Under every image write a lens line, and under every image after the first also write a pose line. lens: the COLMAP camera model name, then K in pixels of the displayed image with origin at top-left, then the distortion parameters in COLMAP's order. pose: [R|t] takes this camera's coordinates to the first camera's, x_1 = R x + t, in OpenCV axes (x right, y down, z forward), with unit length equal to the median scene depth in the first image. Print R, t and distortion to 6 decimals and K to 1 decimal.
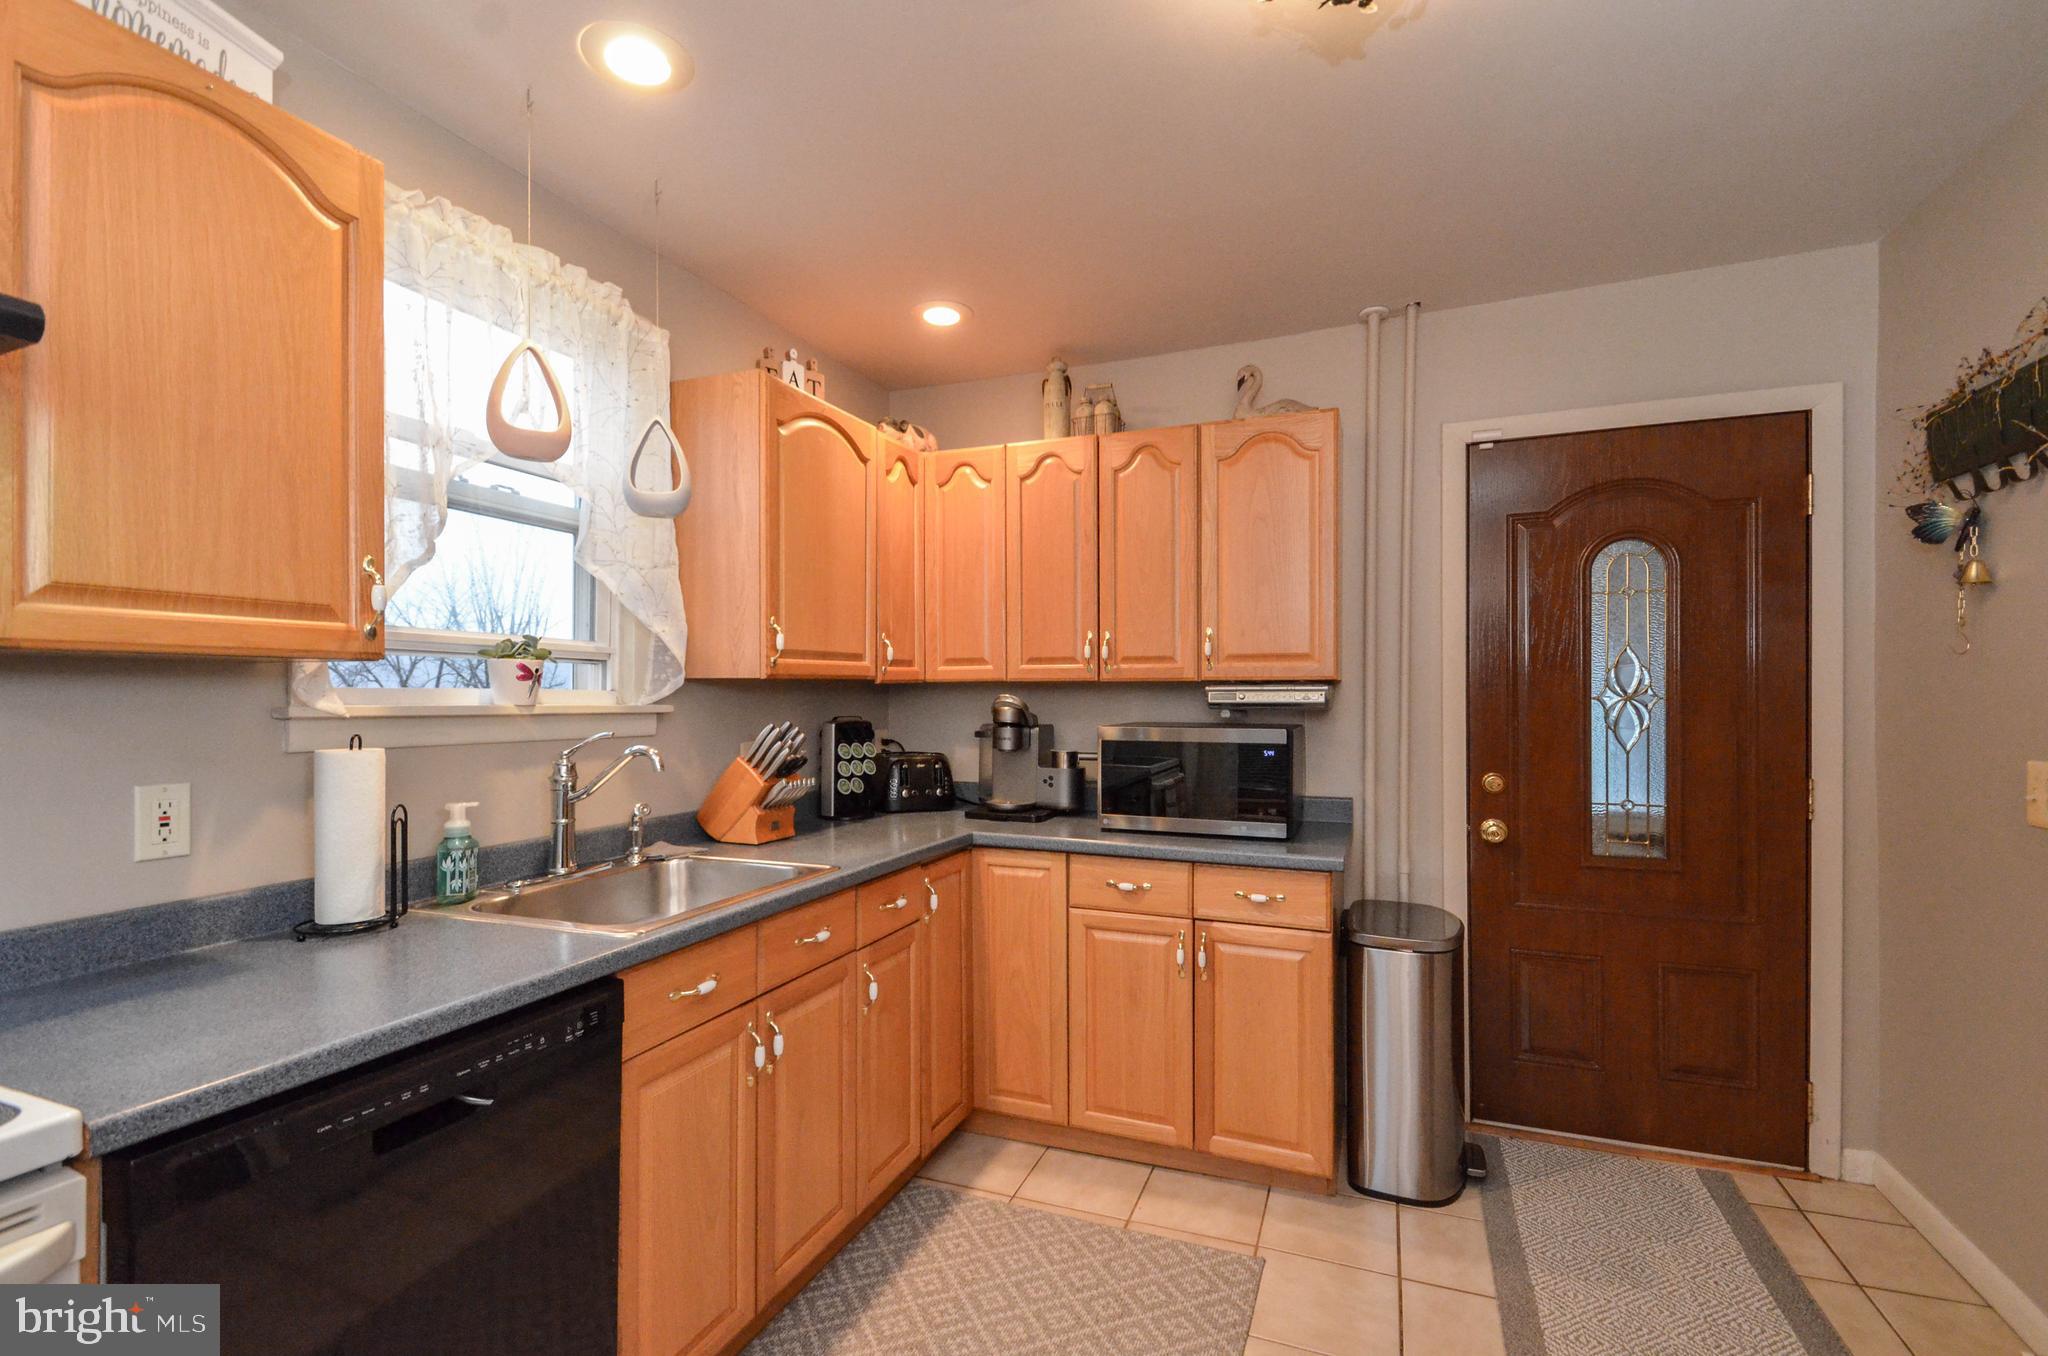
lens RADIAL K [[888.7, 0, 999.3], [0, 888.7, 689.2], [0, 0, 1]] dist [0.021504, -0.013286]
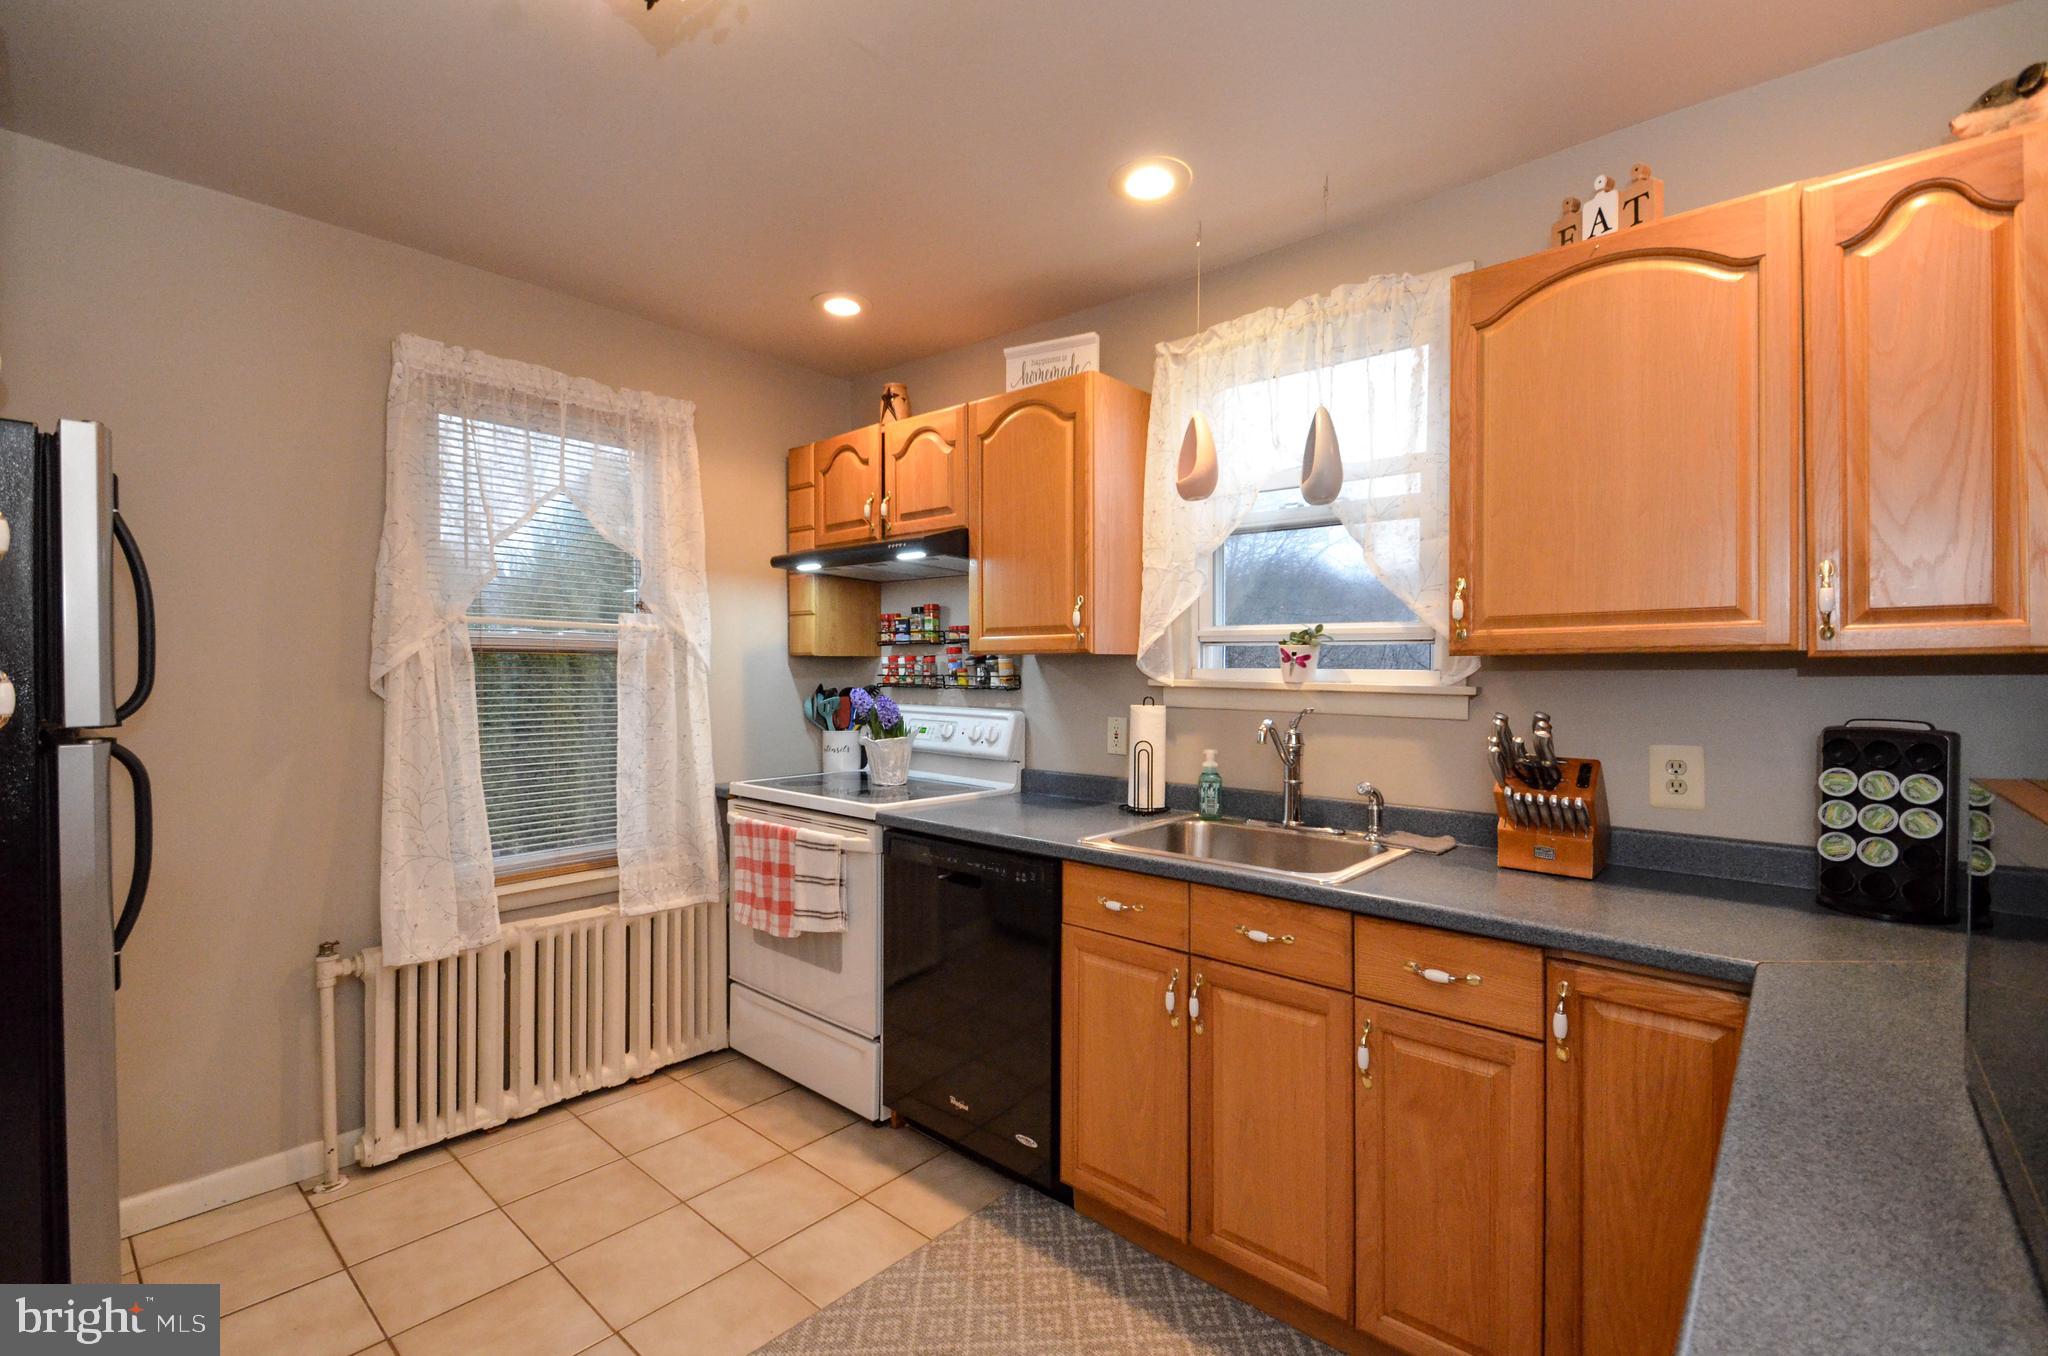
lens RADIAL K [[903.4, 0, 1024.0], [0, 903.4, 678.0], [0, 0, 1]] dist [-0.021173, -0.000275]
pose [[-0.315386, 0.007917, -0.948930, 0.603335], [-0.000212, 0.999965, 0.008414, 0.001917], [0.948963, 0.002855, -0.315374, 0.844175]]
